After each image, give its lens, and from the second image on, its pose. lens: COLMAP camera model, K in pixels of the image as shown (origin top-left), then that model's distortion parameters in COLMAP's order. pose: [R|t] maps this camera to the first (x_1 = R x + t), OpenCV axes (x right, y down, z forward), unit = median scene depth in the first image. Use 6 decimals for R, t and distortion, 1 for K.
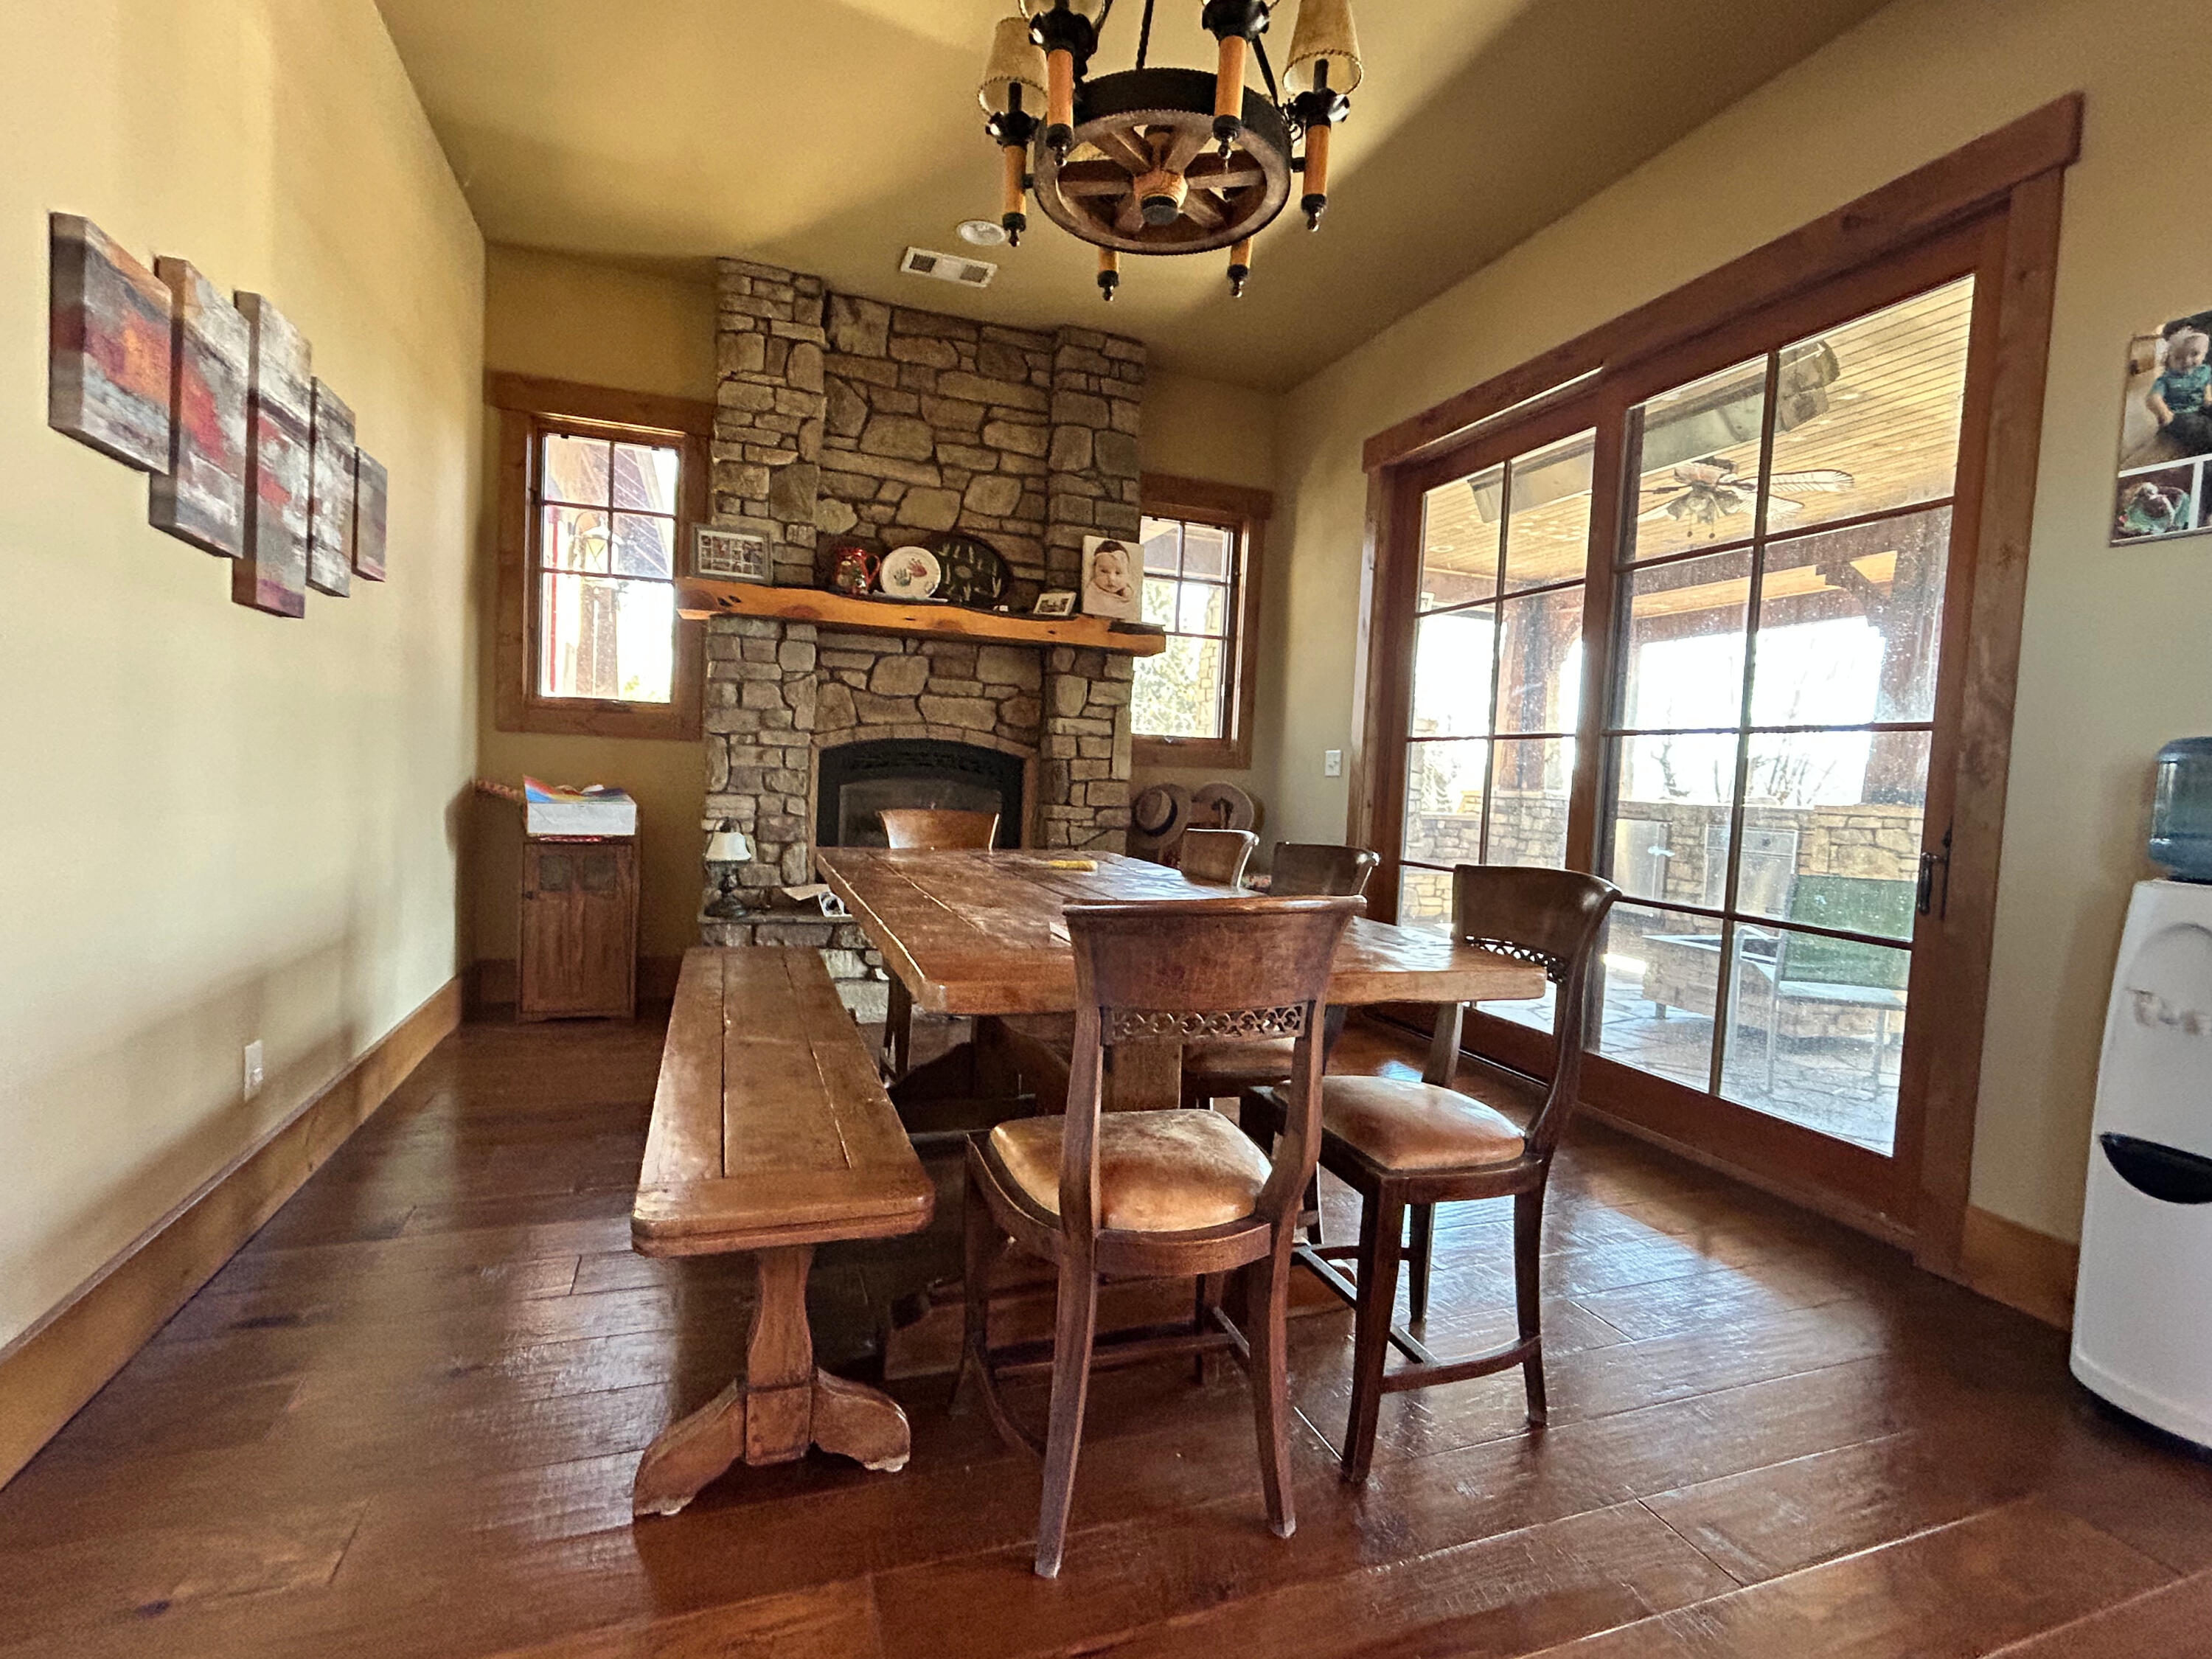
lens RADIAL K [[908.0, 0, 1102.4], [0, 908.0, 823.8], [0, 0, 1]] dist [-0.003062, -0.000557]
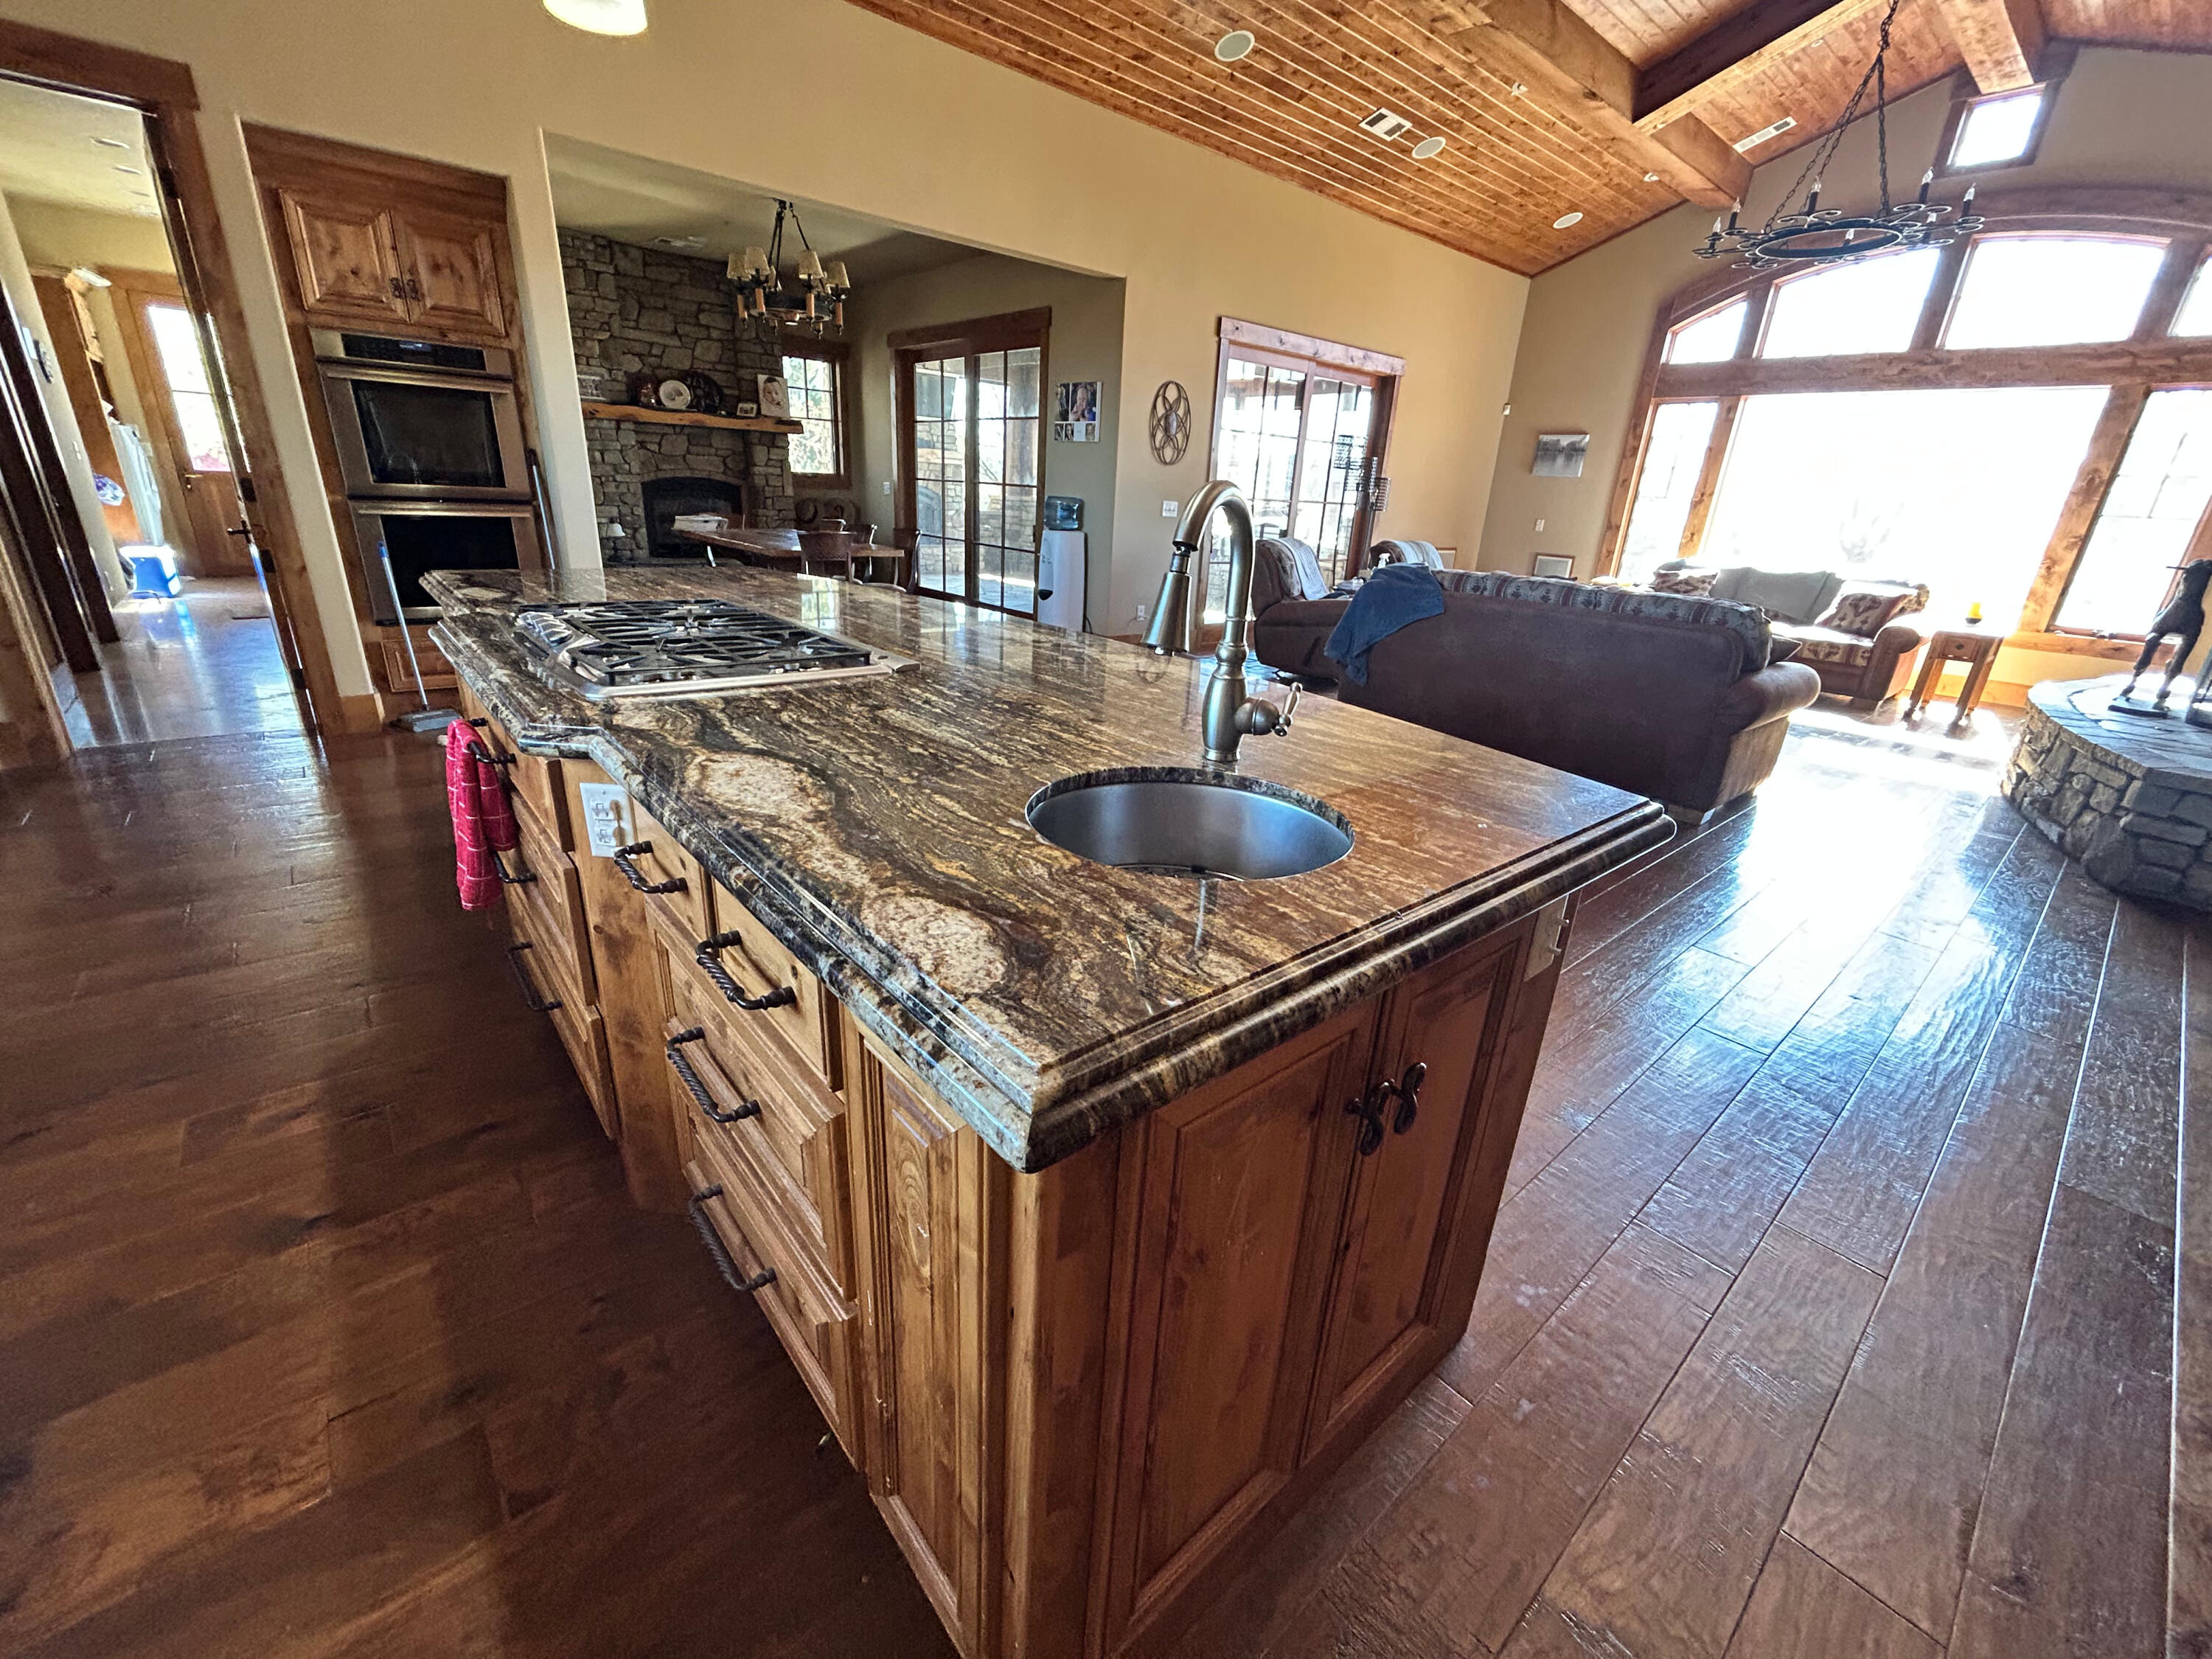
lens RADIAL K [[908.0, 0, 1102.4], [0, 908.0, 823.8], [0, 0, 1]] dist [-0.003062, -0.000557]
pose [[0.932290, -0.125146, 0.339373, -0.120806], [0.010546, 0.947246, 0.320333, 0.006596], [-0.361558, -0.295064, 0.884428, -1.493181]]
